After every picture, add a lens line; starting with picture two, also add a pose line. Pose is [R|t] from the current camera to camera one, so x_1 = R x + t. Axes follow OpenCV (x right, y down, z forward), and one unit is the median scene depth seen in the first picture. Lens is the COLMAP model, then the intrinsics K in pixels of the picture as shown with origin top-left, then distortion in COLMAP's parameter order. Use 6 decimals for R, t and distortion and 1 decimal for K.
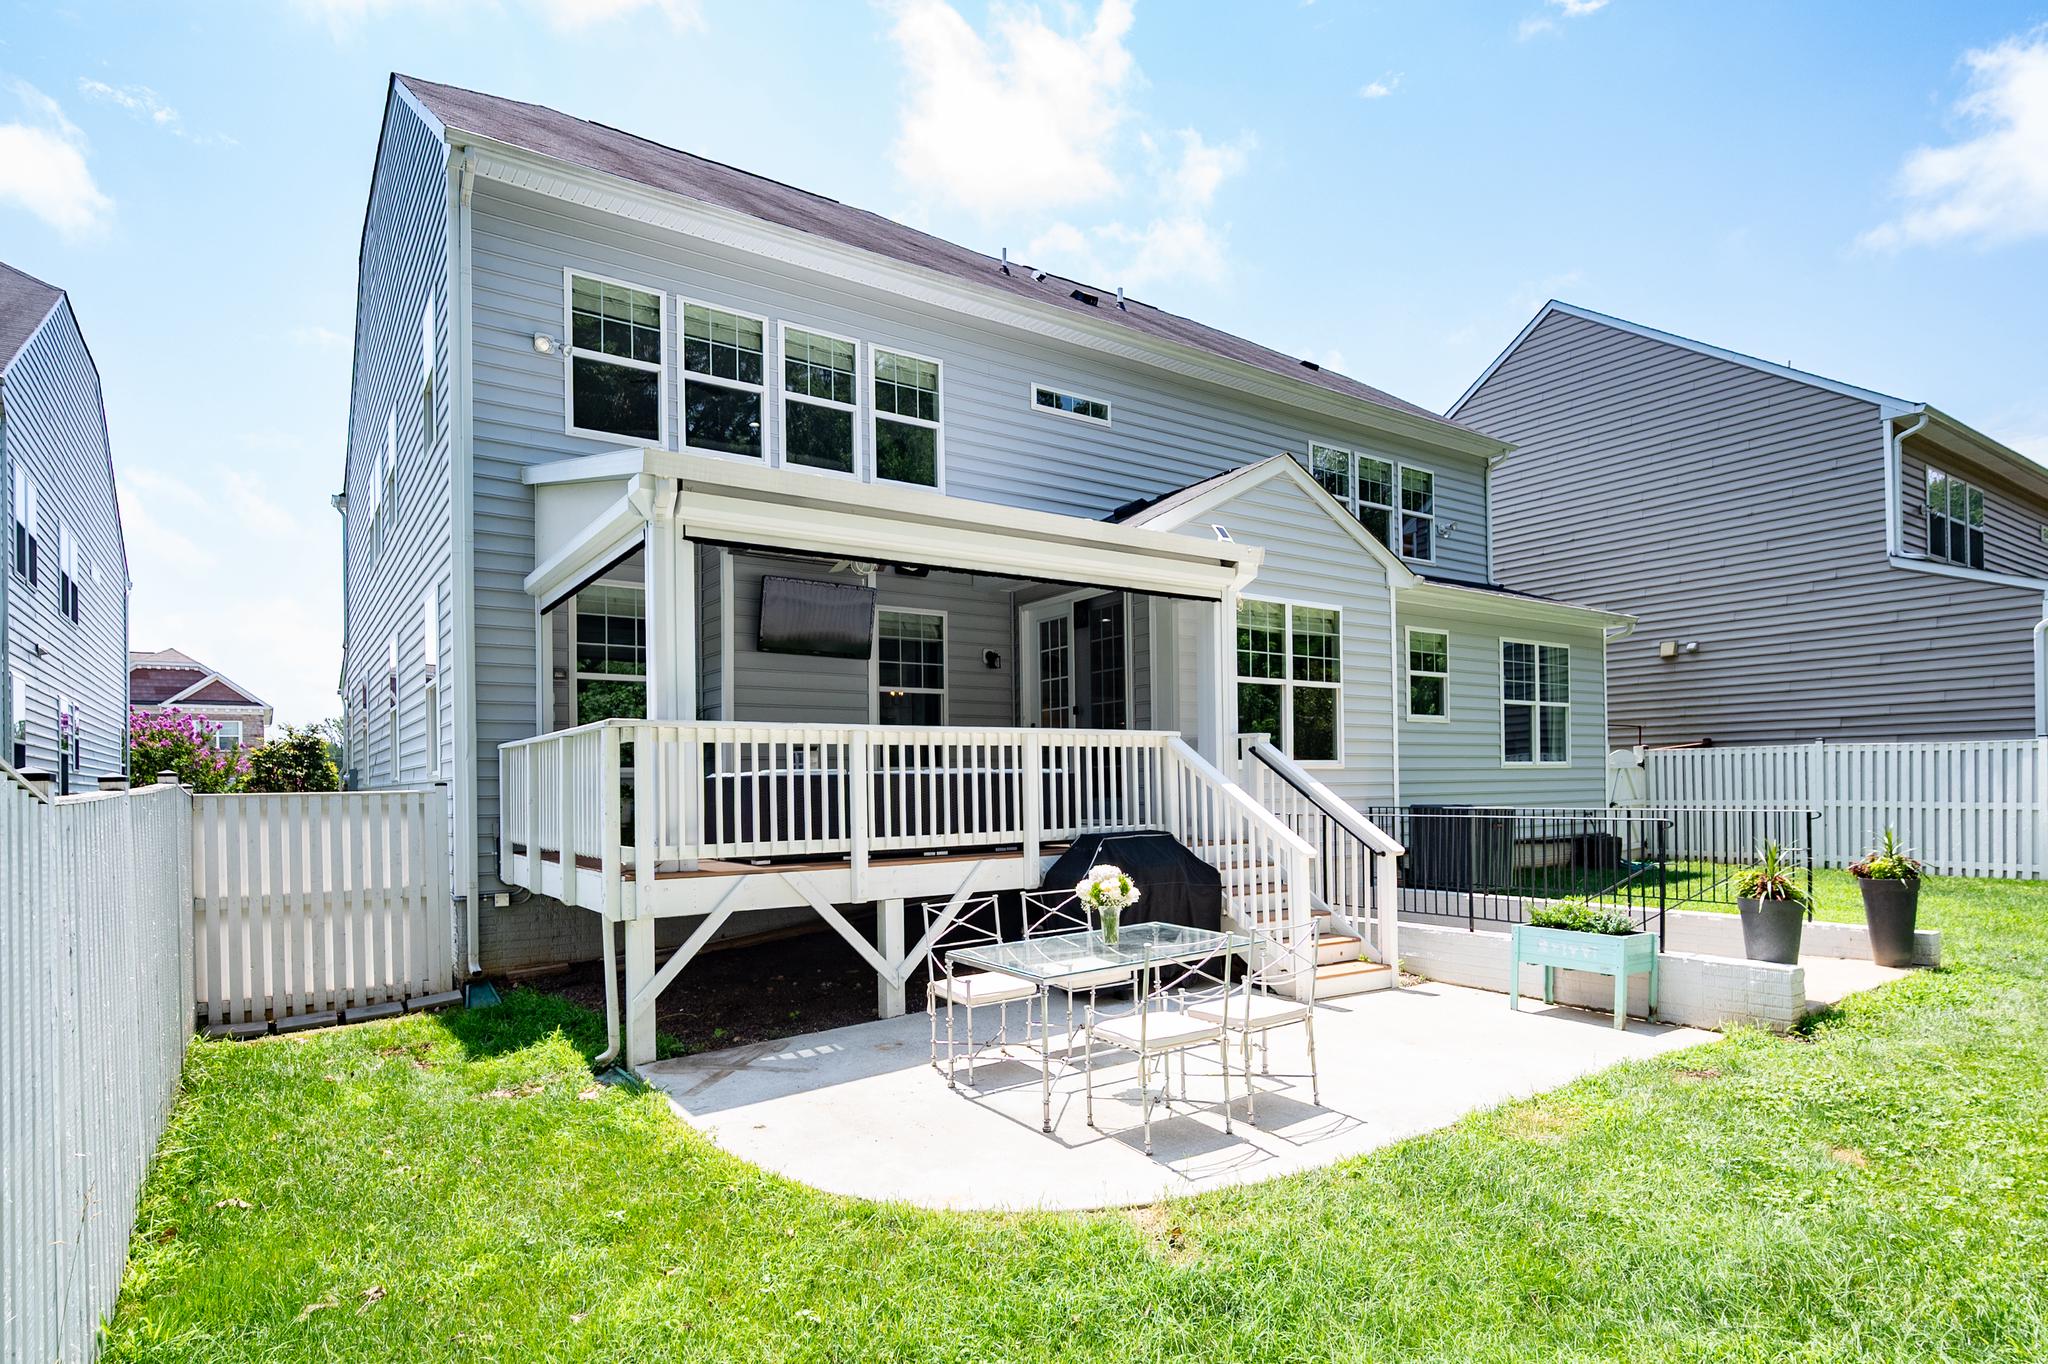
lens RADIAL K [[1074.9, 0, 988.8], [0, 1074.9, 786.3], [0, 0, 1]] dist [-0.005871, -0.000417]
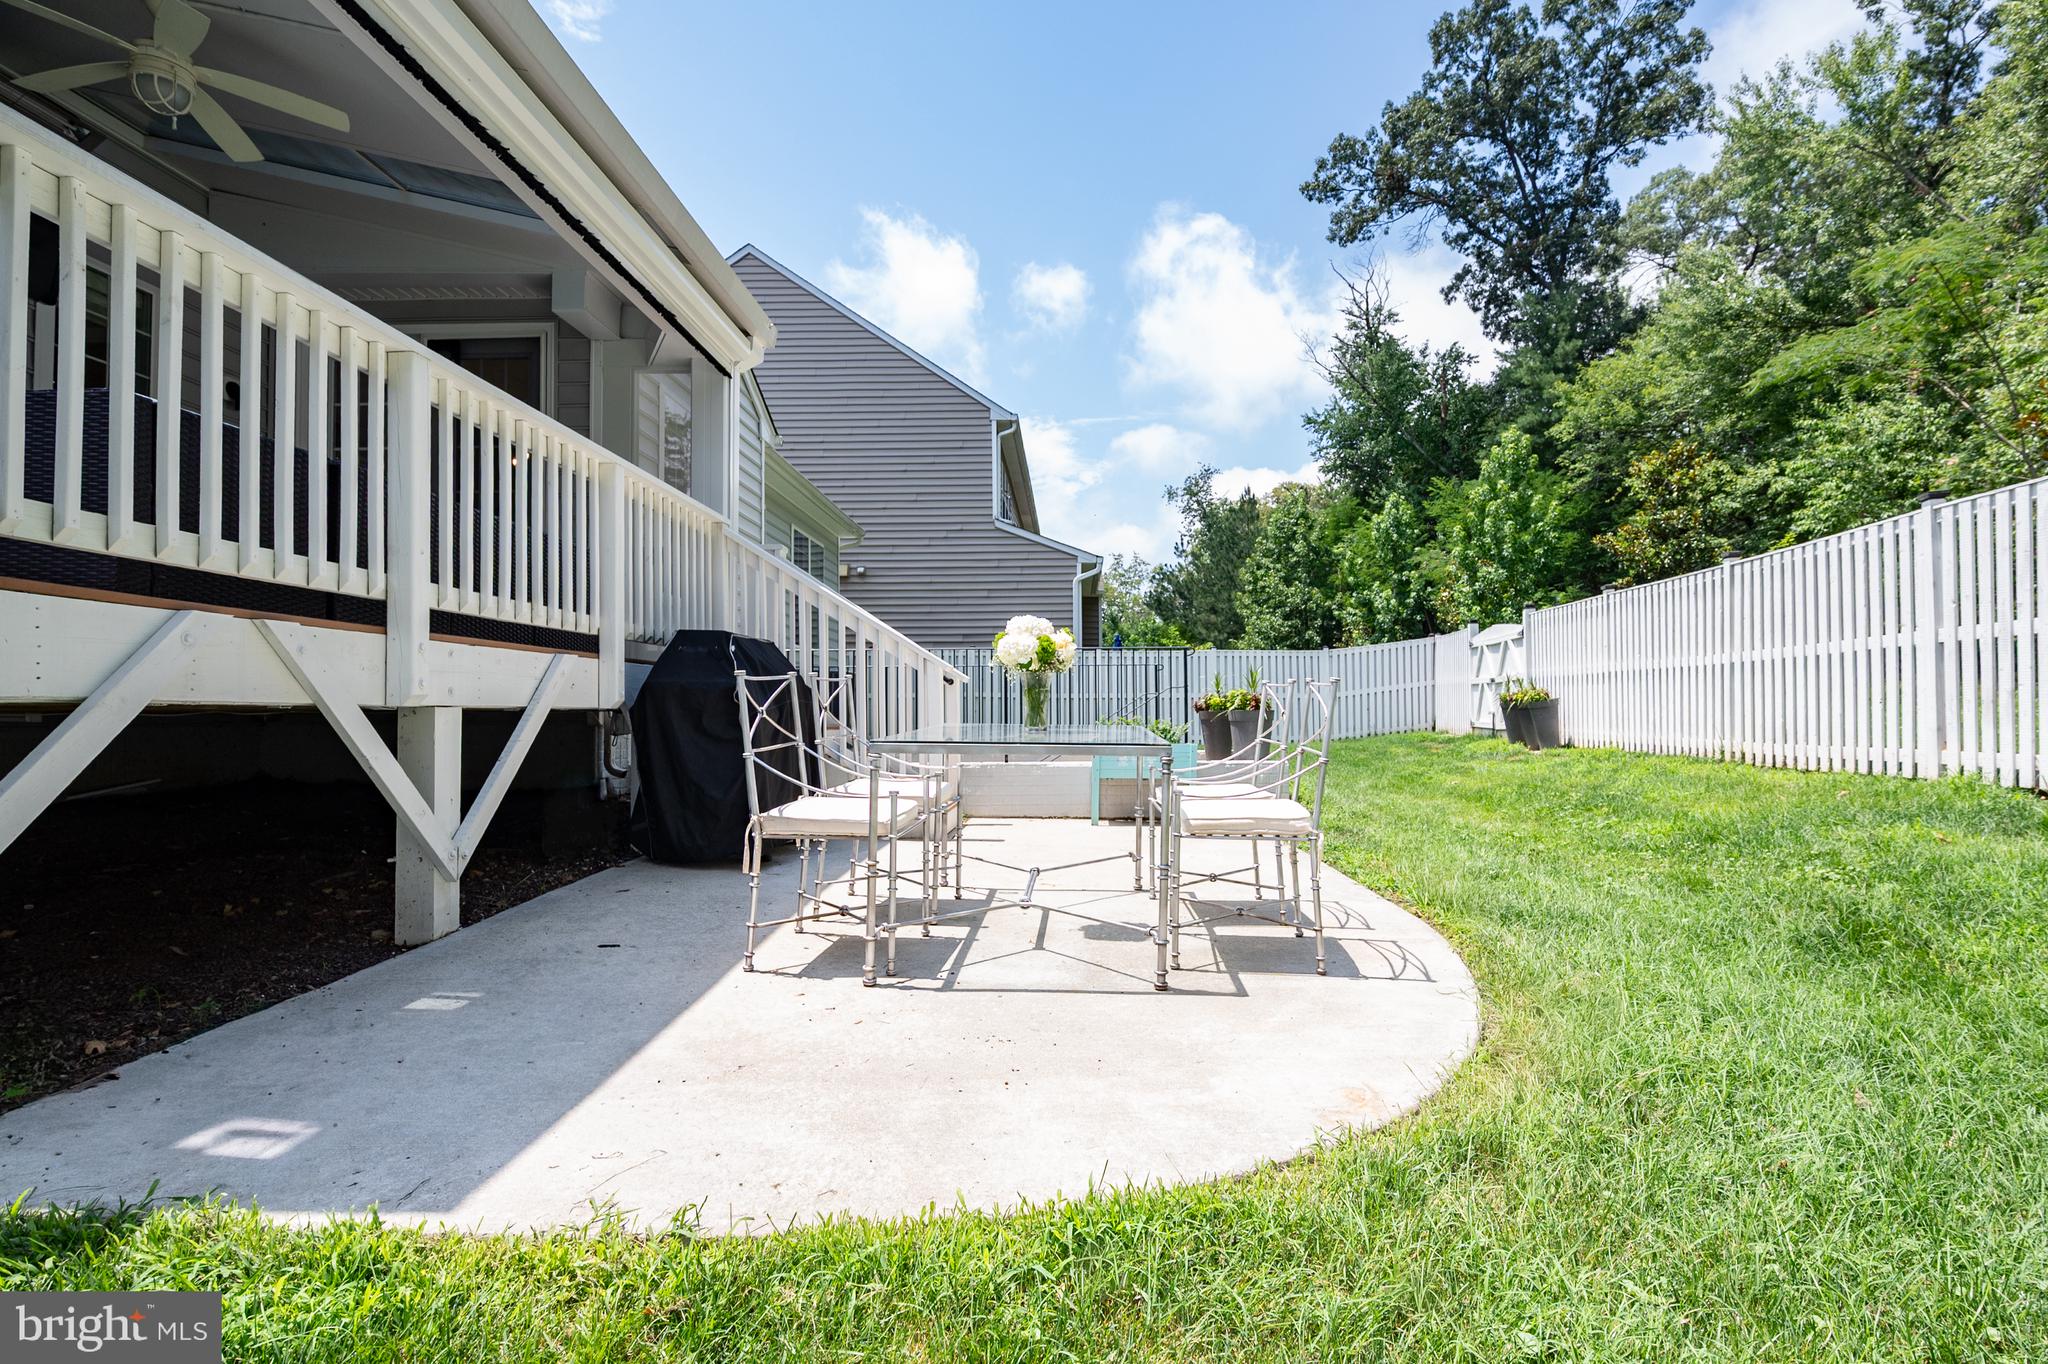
lens RADIAL K [[992.1, 0, 1075.8], [0, 992.1, 698.9], [0, 0, 1]] dist [-0.000290, -0.001289]
pose [[0.571891, 0.018632, 0.820118, -0.207069], [0.002988, 0.999688, -0.024796, 0.076617], [-0.820324, 0.016631, 0.571656, 0.326204]]
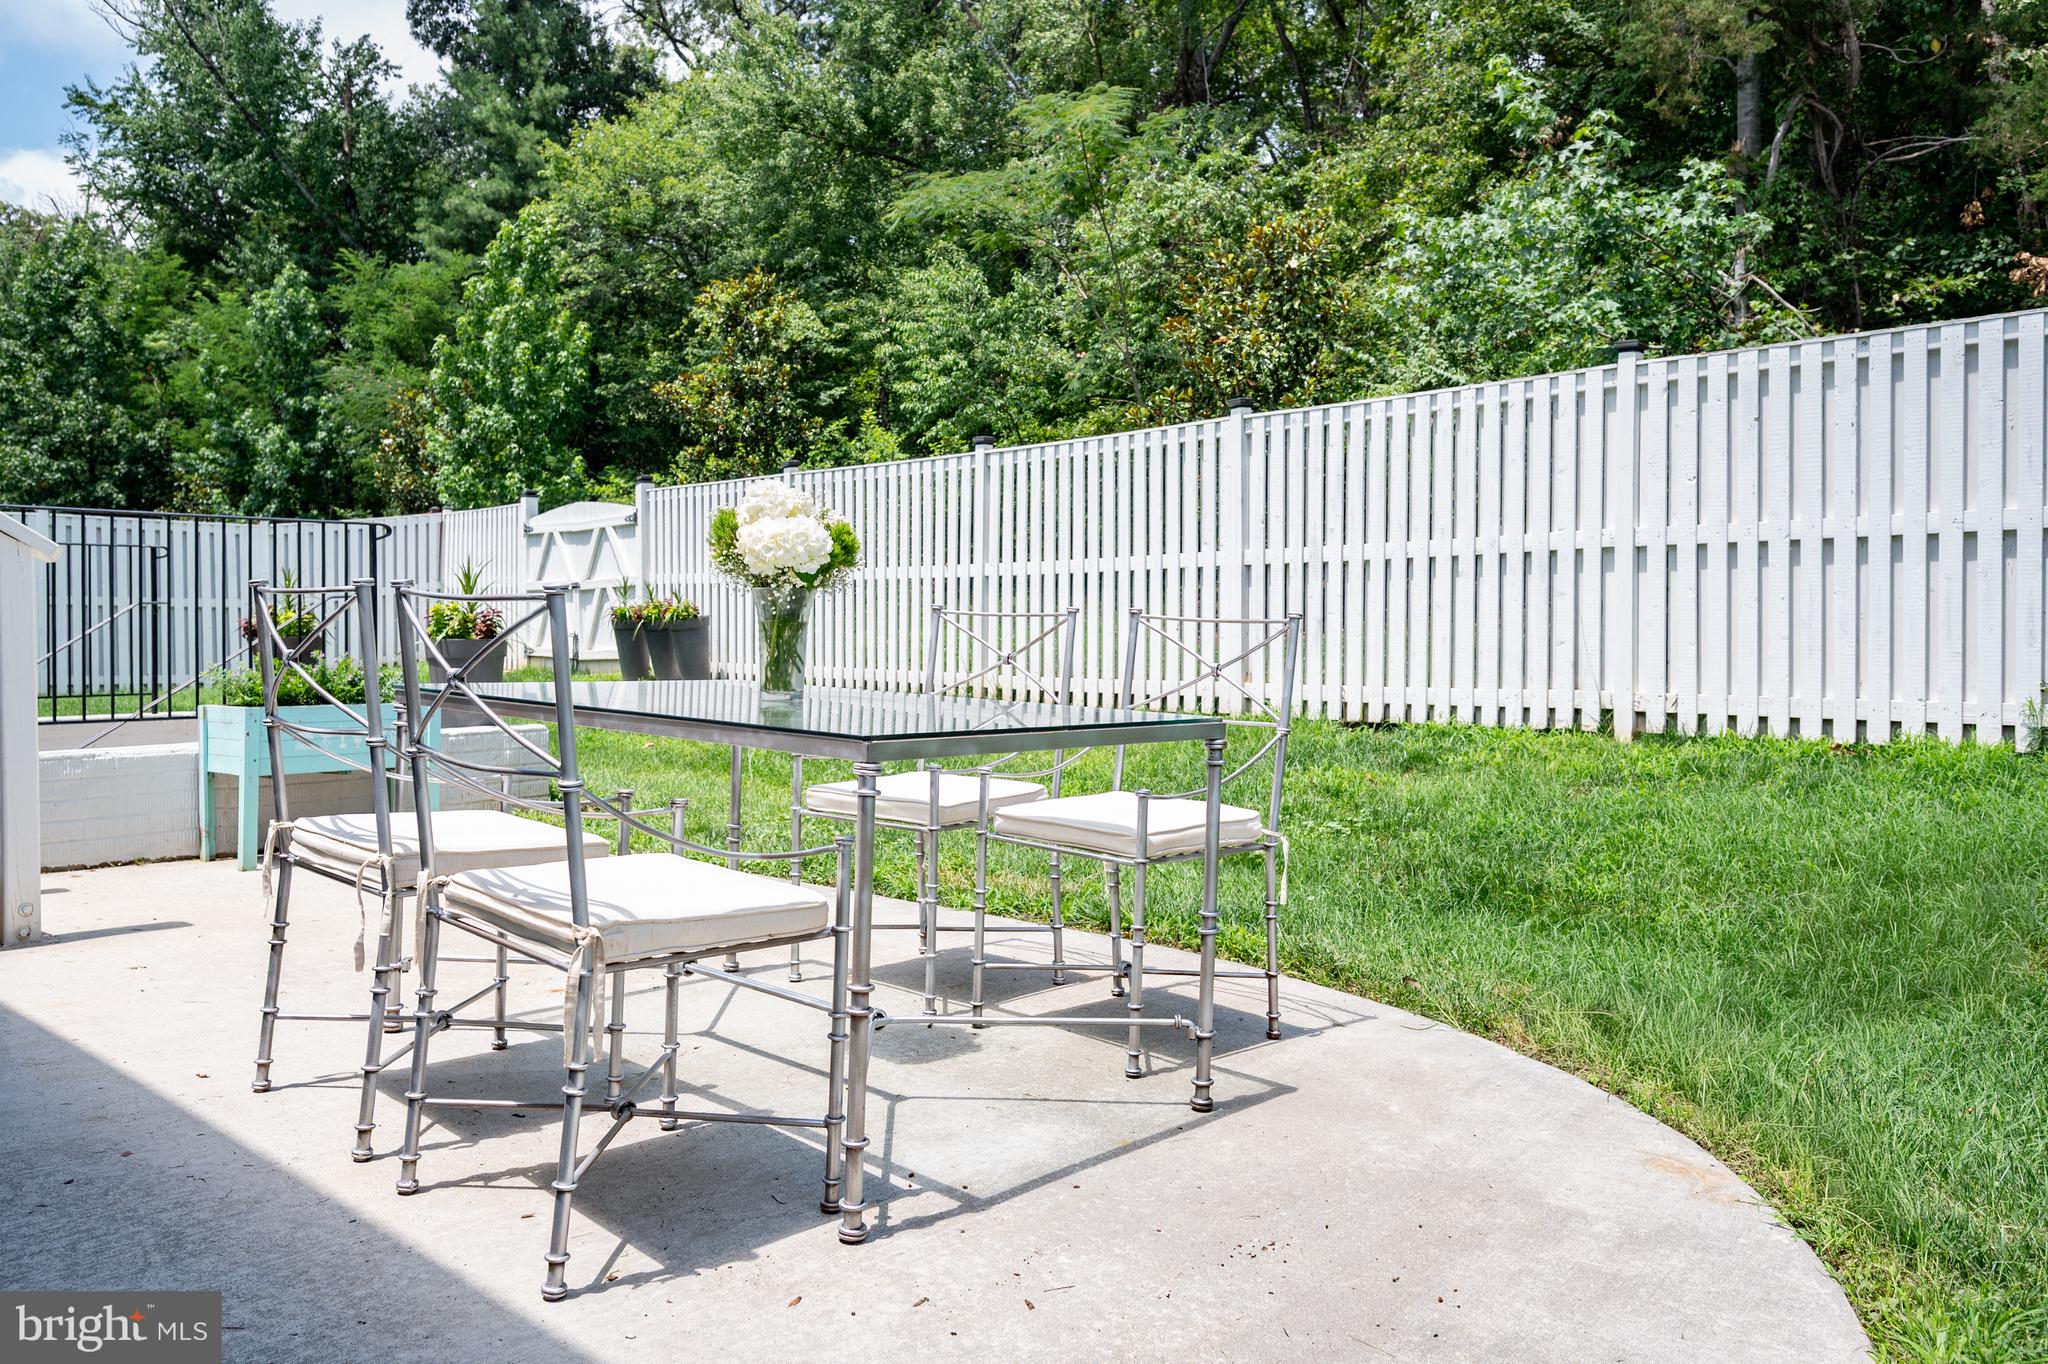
lens RADIAL K [[1528.9, 0, 1037.4], [0, 1528.9, 669.5], [0, 0, 1]] dist [-0.009882, -0.005153]
pose [[-0.234247, -0.019228, 0.971987, -0.215662], [0.005448, 0.999763, 0.021090, 0.068489], [-0.972162, 0.010235, -0.234087, 0.553327]]
